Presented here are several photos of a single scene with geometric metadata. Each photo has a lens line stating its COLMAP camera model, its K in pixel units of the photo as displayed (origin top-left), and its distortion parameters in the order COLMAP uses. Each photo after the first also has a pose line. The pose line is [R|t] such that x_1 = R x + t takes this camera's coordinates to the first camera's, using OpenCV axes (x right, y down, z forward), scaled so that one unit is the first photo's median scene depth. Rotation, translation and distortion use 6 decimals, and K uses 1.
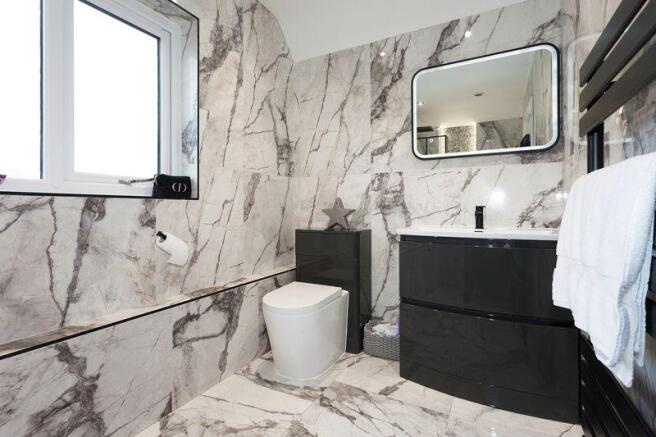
lens RADIAL K [[317.3, 0, 328.5], [0, 317.3, 213.8], [0, 0, 1]] dist [-0.000983, 0.004345]
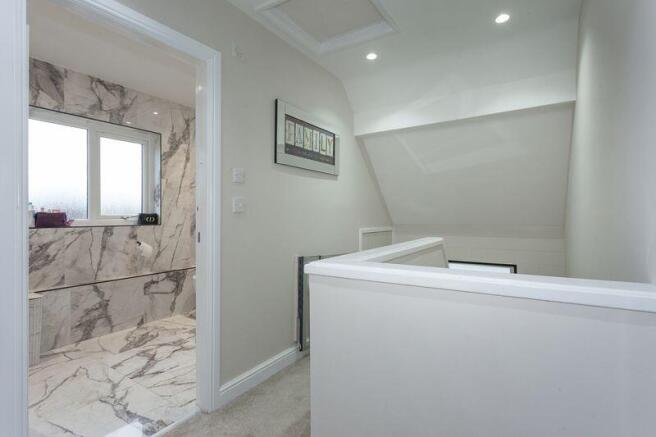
lens RADIAL K [[317.3, 0, 326.8], [0, 317.3, 220.8], [0, 0, 1]] dist [-0.000983, 0.004345]
pose [[0.996127, -0.006765, -0.087662, 0.884840], [0.006232, 0.999960, -0.006354, -0.057822], [0.087701, 0.005783, 0.996130, -0.982583]]
